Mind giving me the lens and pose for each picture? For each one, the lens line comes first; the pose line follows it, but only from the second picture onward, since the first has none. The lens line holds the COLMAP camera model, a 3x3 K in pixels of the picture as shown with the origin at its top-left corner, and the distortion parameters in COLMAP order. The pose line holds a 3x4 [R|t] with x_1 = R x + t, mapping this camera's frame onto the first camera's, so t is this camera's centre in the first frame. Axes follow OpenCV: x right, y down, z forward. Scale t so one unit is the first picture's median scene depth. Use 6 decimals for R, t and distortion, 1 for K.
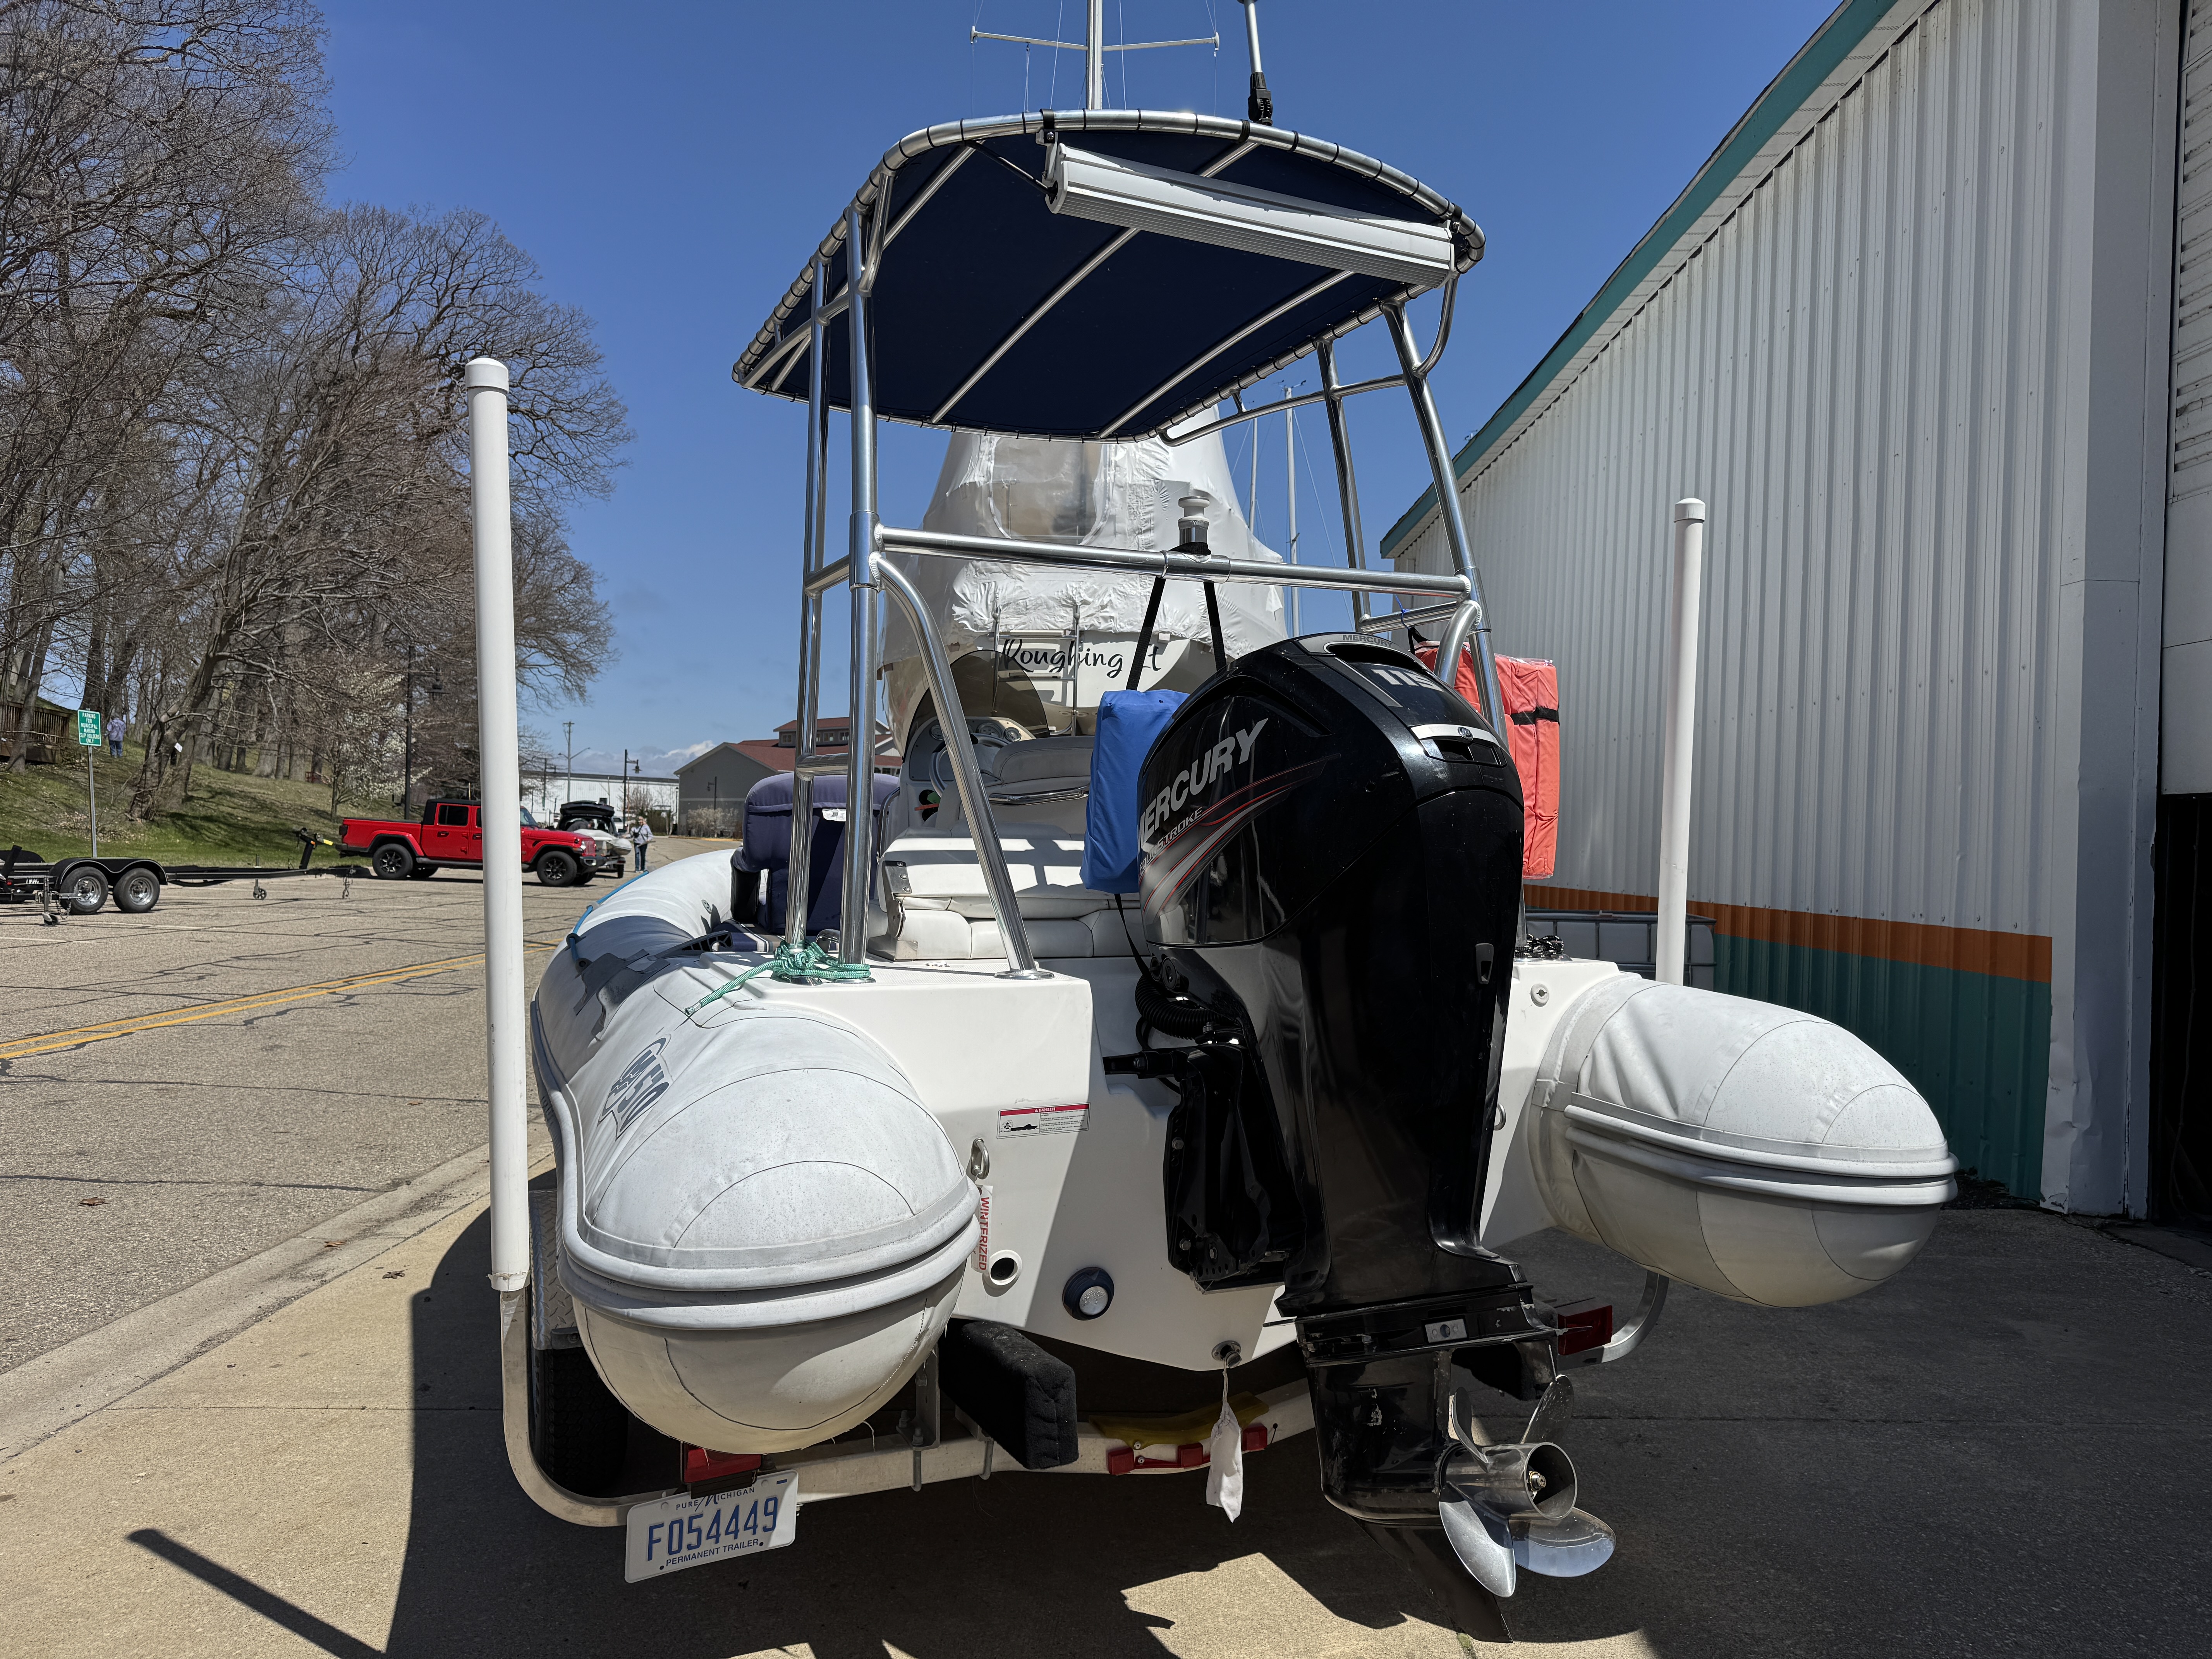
lens RADIAL K [[1531.8, 0, 1112.3], [0, 1531.8, 843.9], [0, 0, 1]] dist [0.083656, -0.123605]
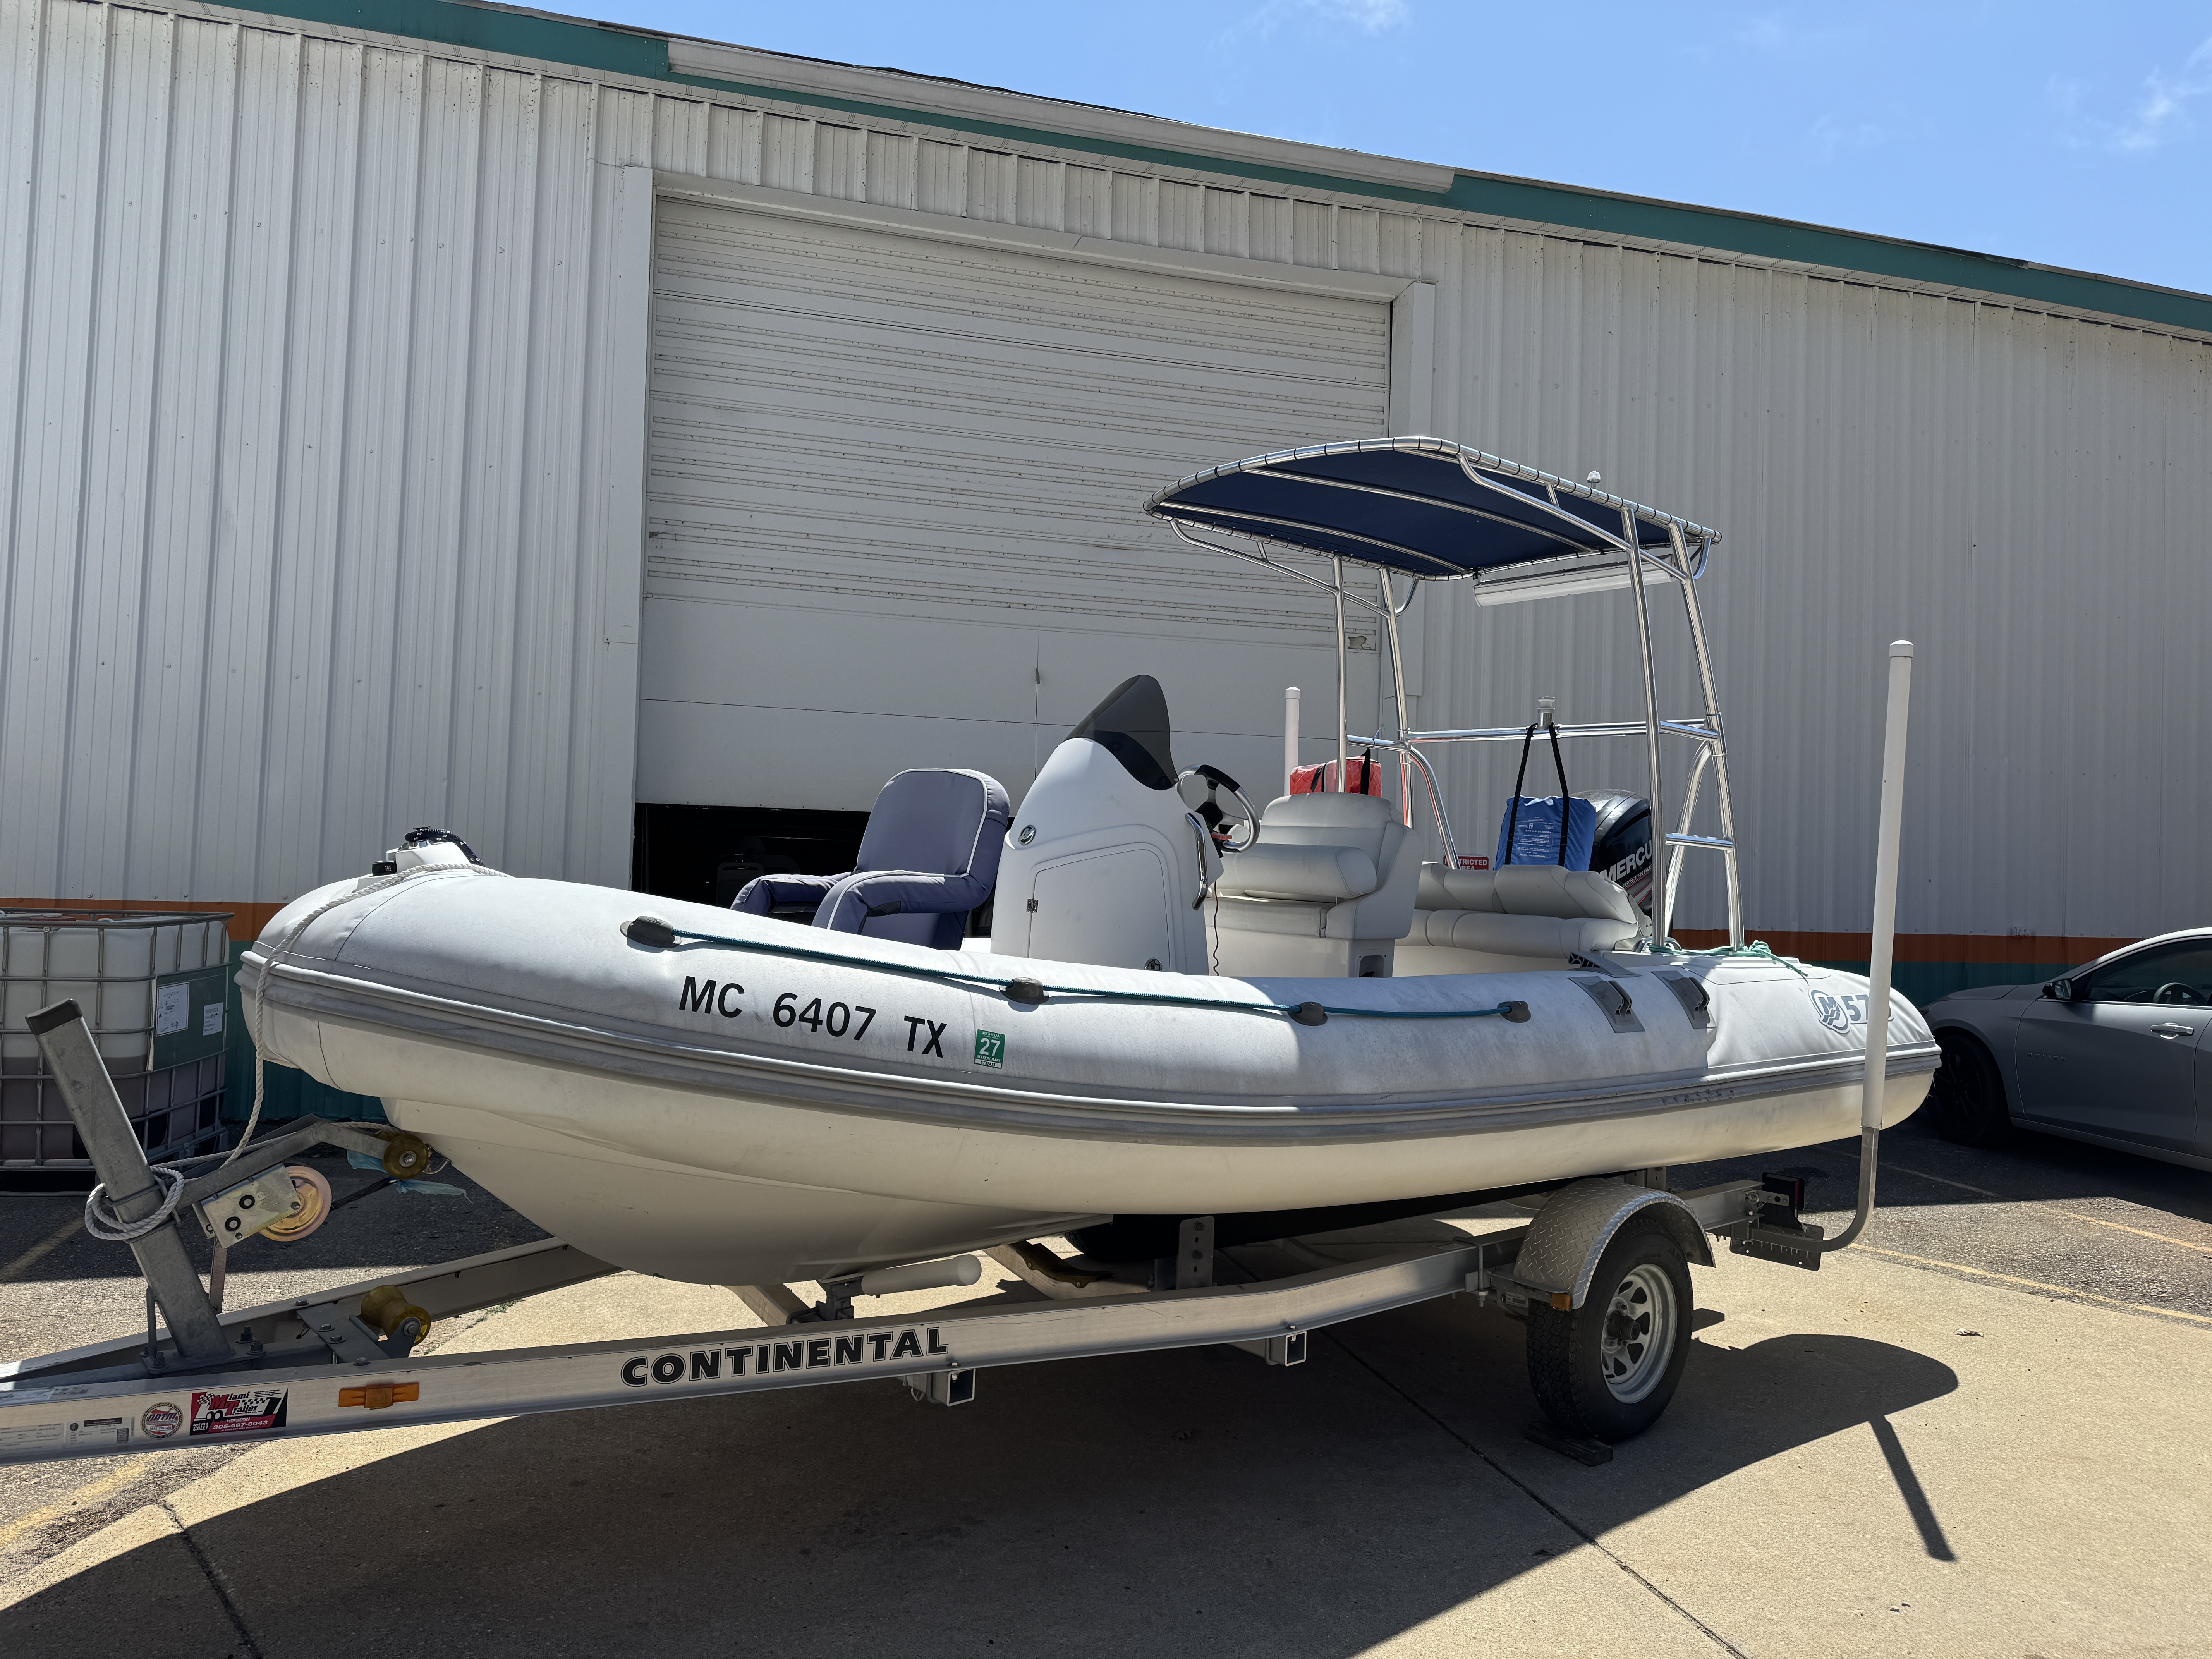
lens RADIAL K [[1536.7, 0, 1106.0], [0, 1536.7, 829.5], [0, 0, 1]] dist [0.107561, -0.188245]
pose [[-0.285751, 0.002041, 0.958302, -0.582628], [-0.031639, 0.999432, -0.011562, -0.007112], [-0.957781, -0.033623, -0.285525, 0.734145]]
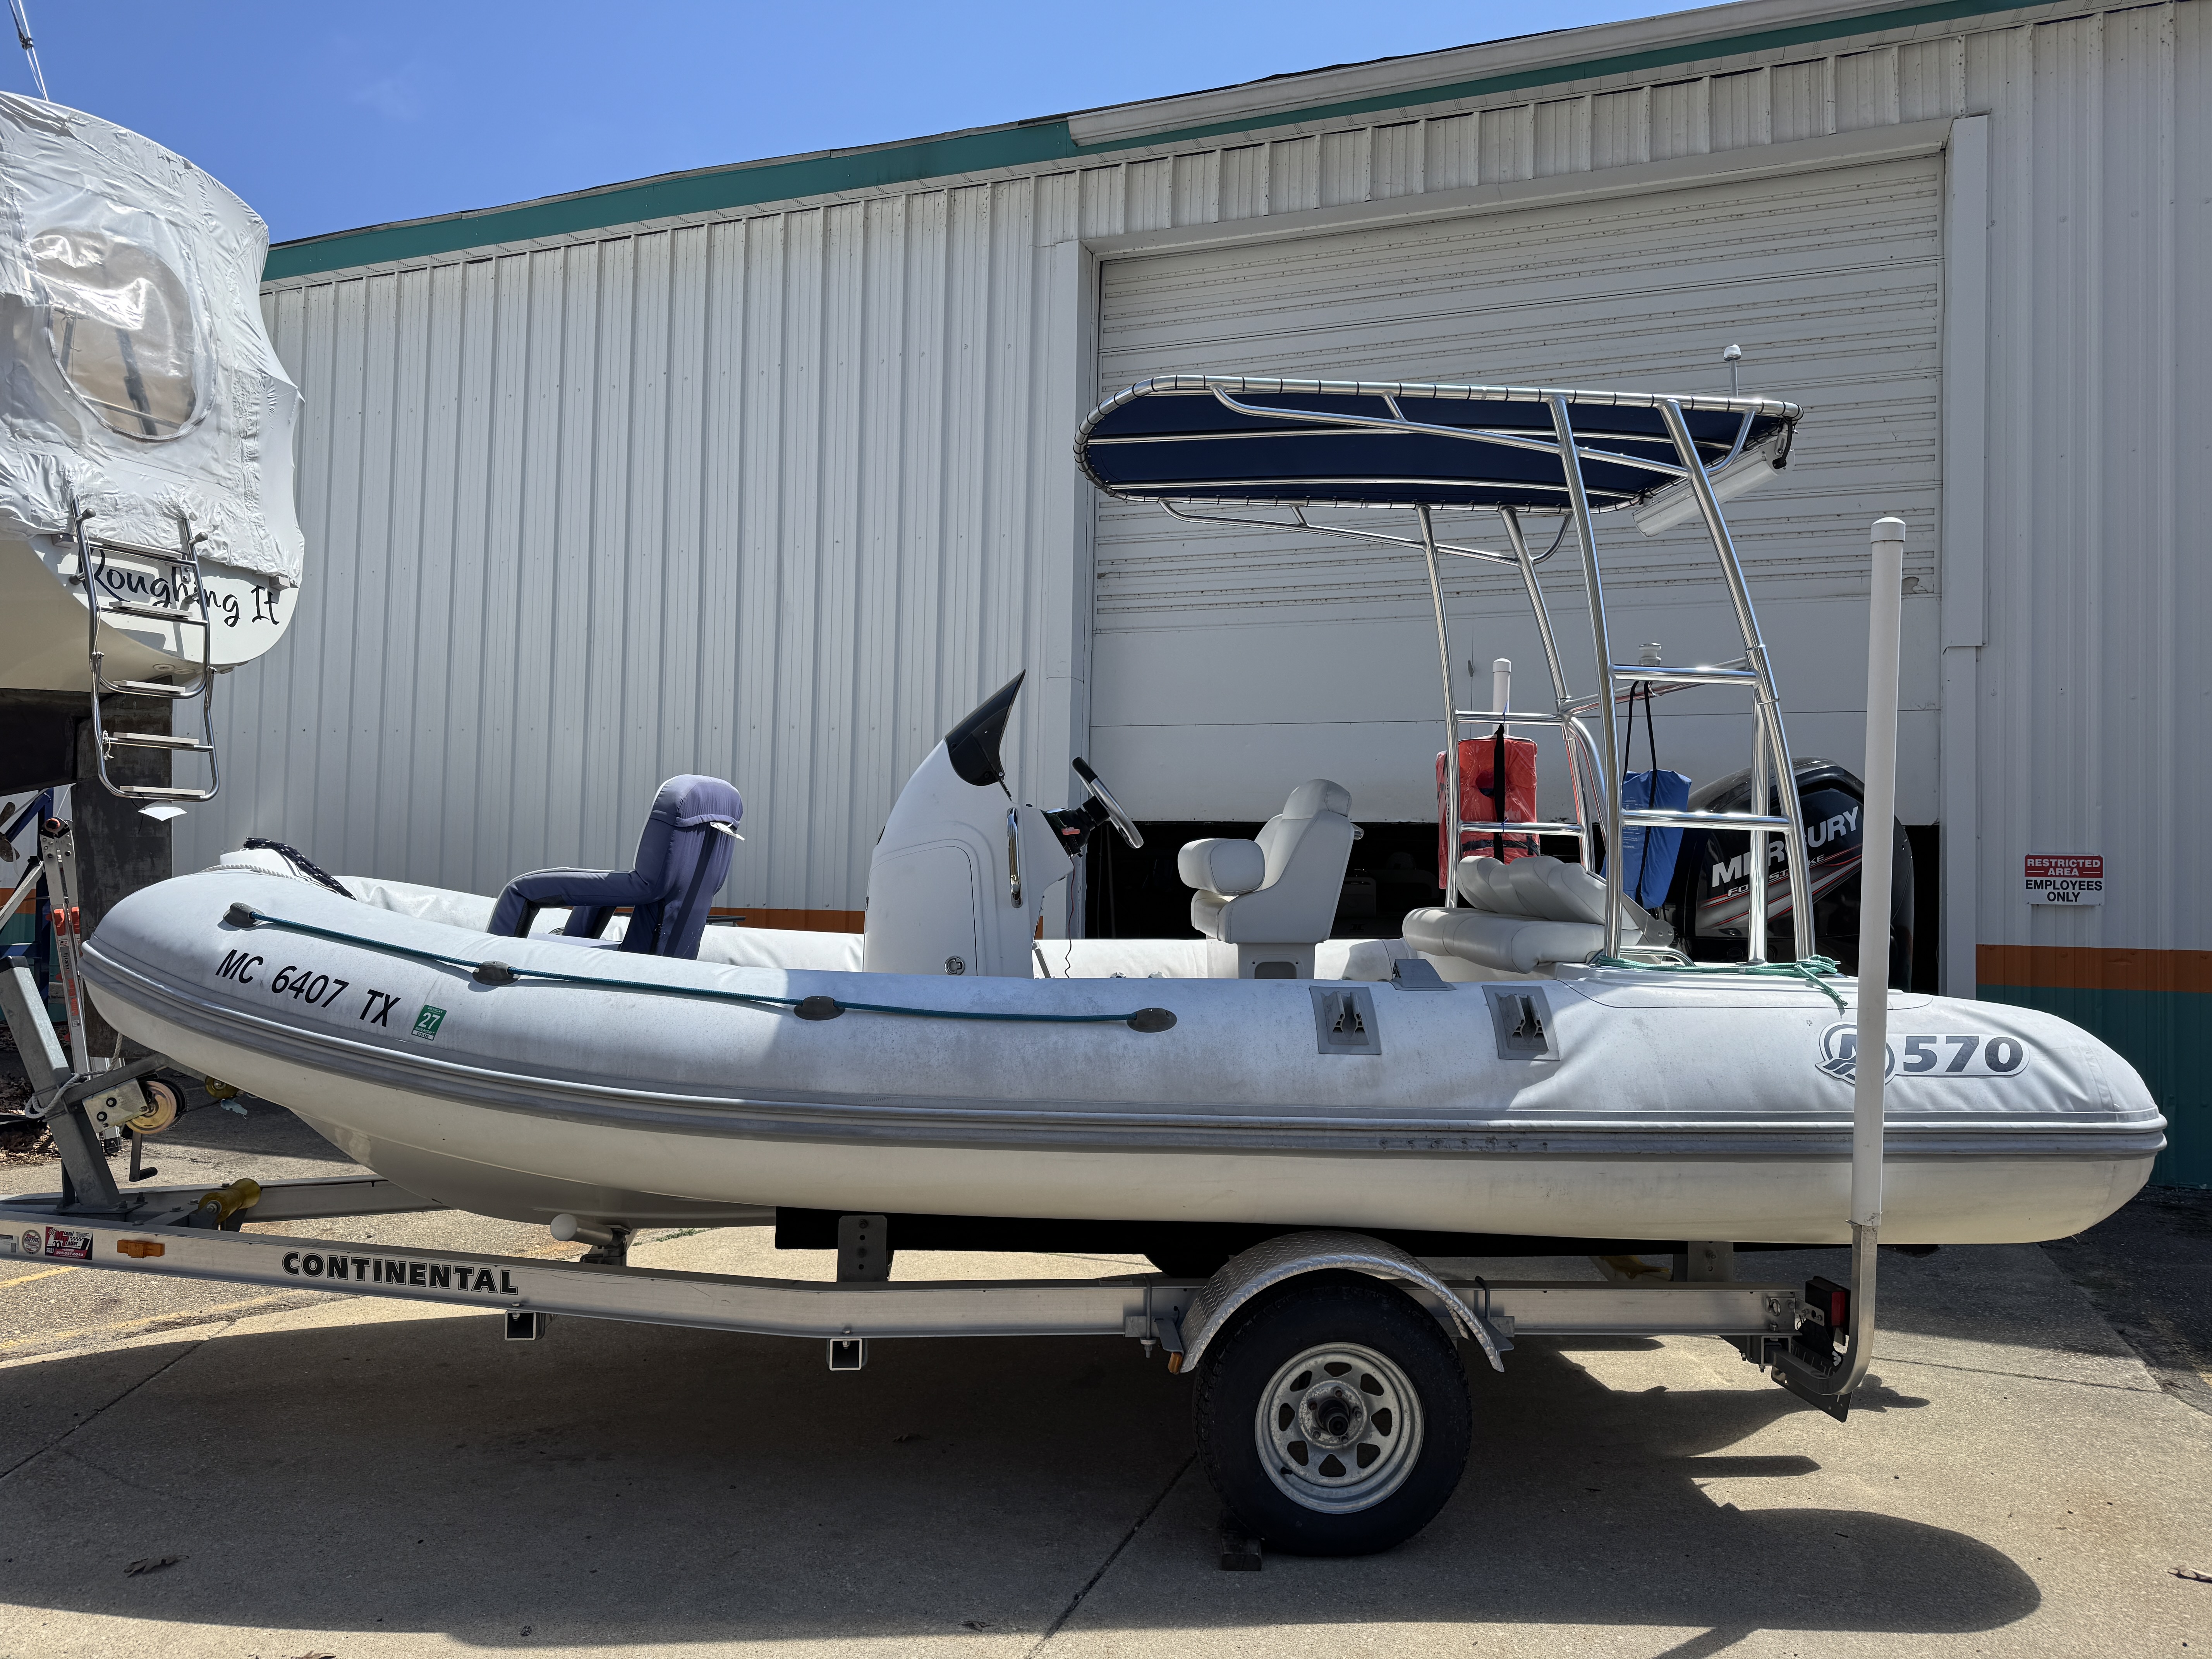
lens RADIAL K [[1531.8, 0, 1112.3], [0, 1531.8, 843.9], [0, 0, 1]] dist [0.083656, -0.123605]
pose [[0.345228, 0.005903, 0.938500, -0.550792], [-0.010739, 0.999940, -0.002340, -0.006984], [-0.938457, -0.009271, 0.345271, 0.343585]]
